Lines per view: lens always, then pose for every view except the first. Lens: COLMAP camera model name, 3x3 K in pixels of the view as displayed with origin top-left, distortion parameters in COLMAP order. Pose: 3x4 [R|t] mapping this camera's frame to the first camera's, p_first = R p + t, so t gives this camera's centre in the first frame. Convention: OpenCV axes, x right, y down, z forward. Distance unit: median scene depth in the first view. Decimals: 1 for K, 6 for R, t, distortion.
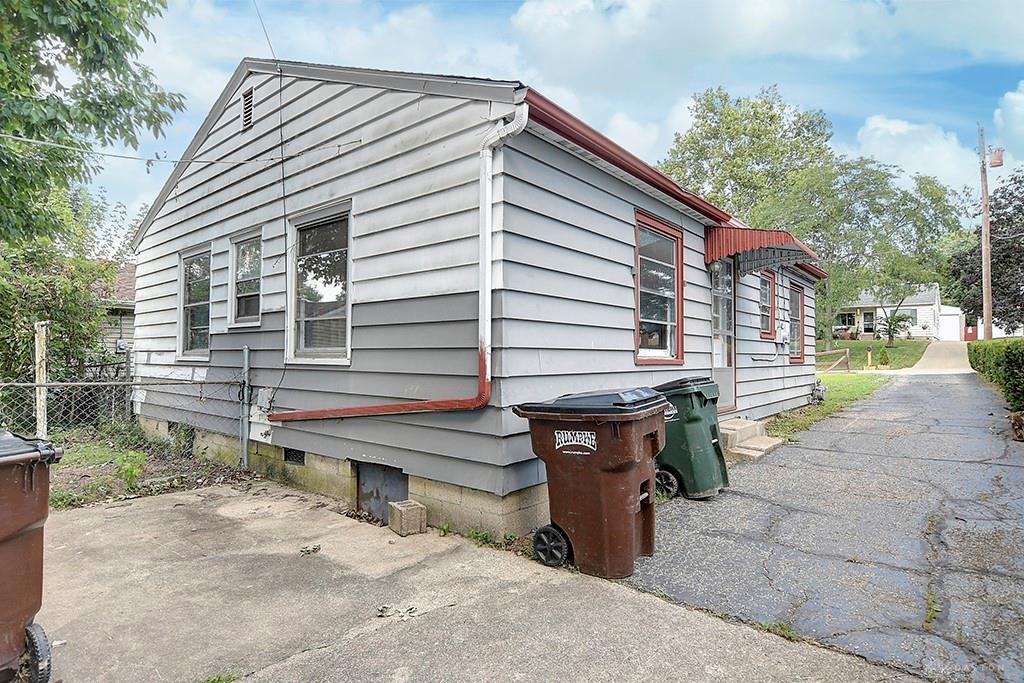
lens RADIAL K [[543.5, 0, 511.0], [0, 543.5, 344.5], [0, 0, 1]] dist [-0.006773, -0.001193]
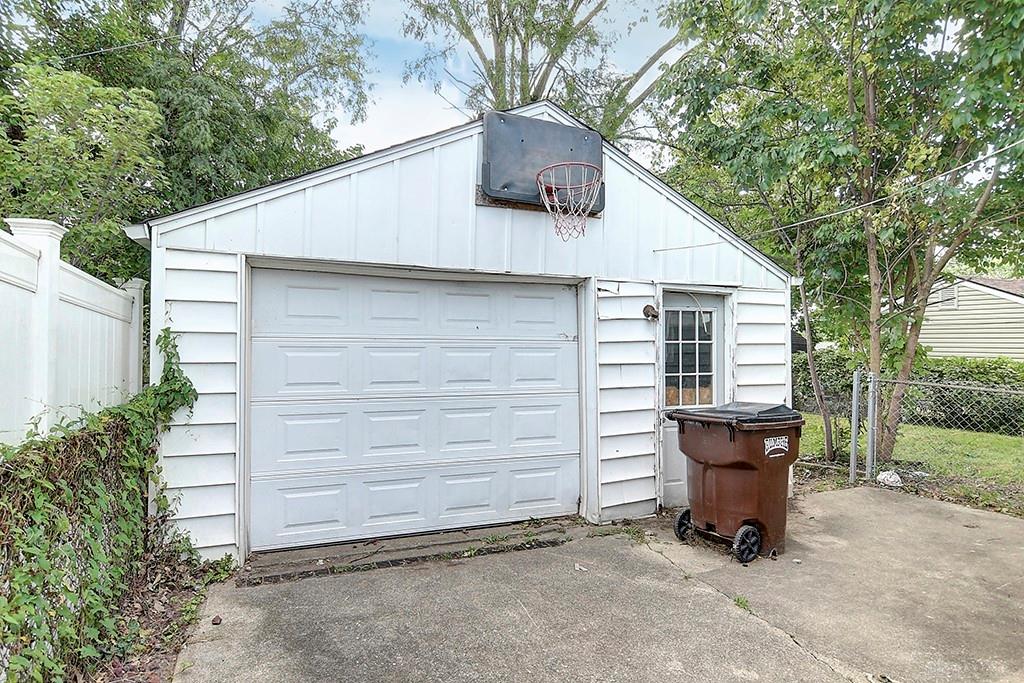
lens RADIAL K [[603.7, 0, 510.9], [0, 603.7, 343.6], [0, 0, 1]] dist [0.002371, 0.000500]
pose [[-0.464880, -0.017012, -0.885210, 0.828613], [0.010104, 0.999648, -0.024518, -0.006395], [0.885316, -0.020343, -0.464545, 0.902254]]
